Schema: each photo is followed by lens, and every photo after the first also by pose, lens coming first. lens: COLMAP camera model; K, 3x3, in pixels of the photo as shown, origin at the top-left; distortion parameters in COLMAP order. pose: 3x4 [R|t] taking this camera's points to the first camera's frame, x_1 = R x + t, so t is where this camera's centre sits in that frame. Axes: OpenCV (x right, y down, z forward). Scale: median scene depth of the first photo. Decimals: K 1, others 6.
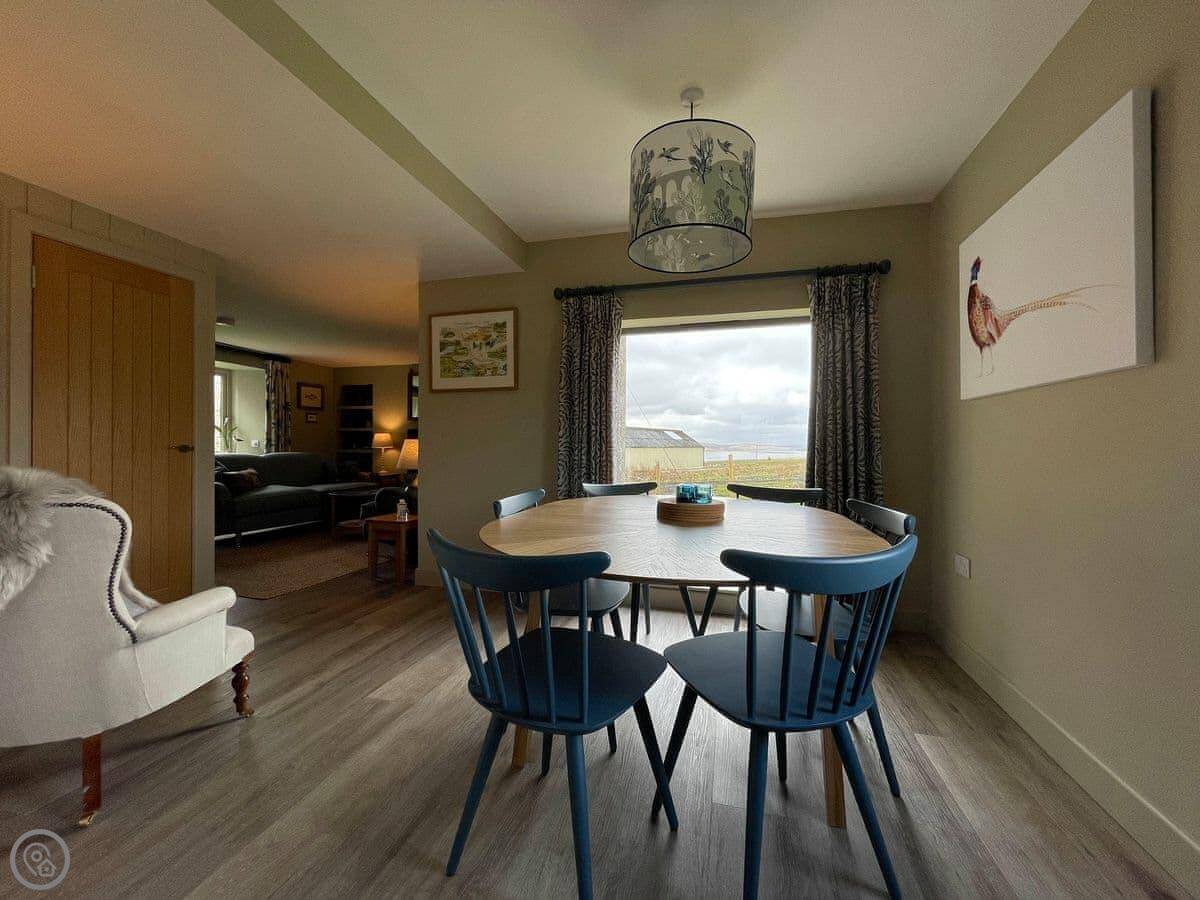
lens RADIAL K [[486.4, 0, 606.5], [0, 486.4, 447.8], [0, 0, 1]] dist [-0.001763, -0.000963]
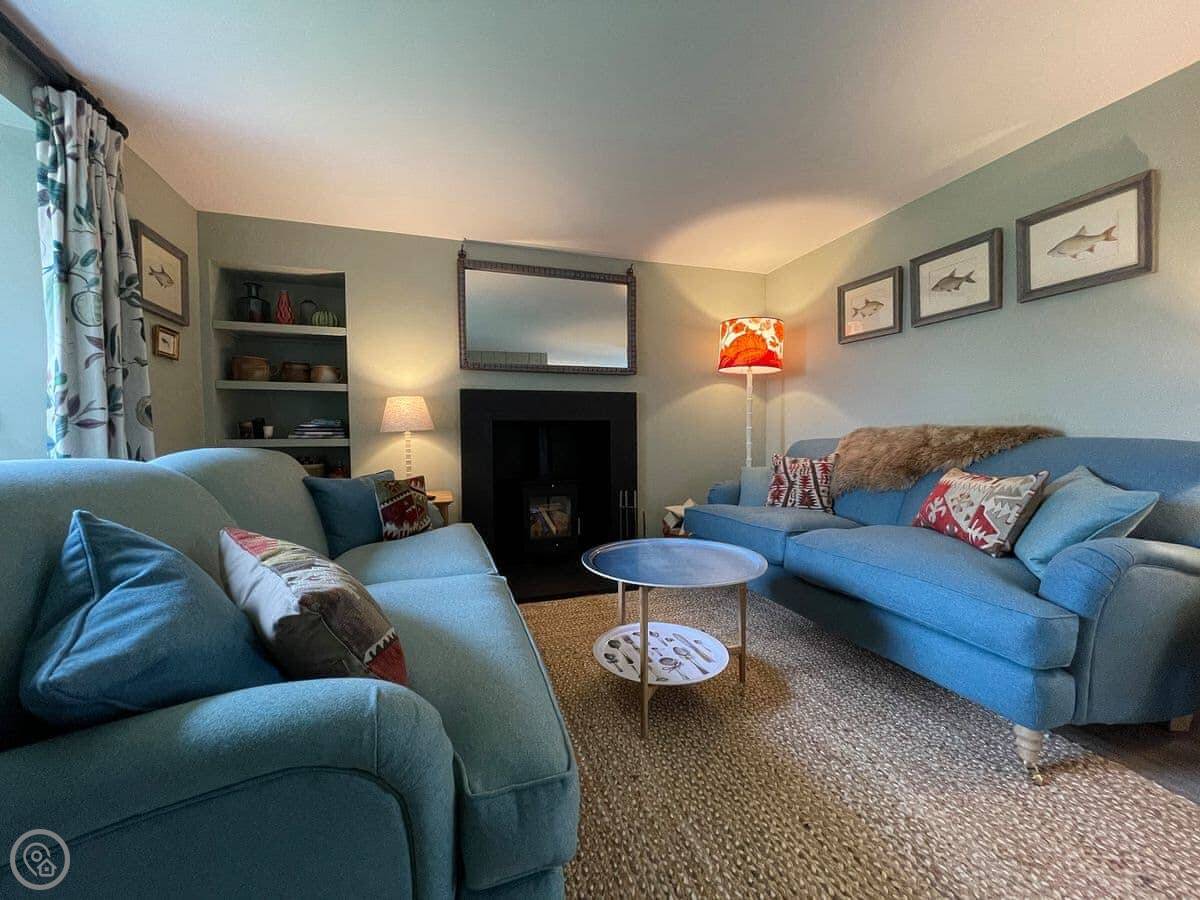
lens RADIAL K [[486.4, 0, 594.5], [0, 486.4, 445.5], [0, 0, 1]] dist [-0.001763, -0.000963]
pose [[0.835661, -0.026370, 0.548612, -0.581394], [0.018021, 0.999625, 0.020597, 0.005094], [-0.548949, -0.007326, 0.835824, 0.609637]]
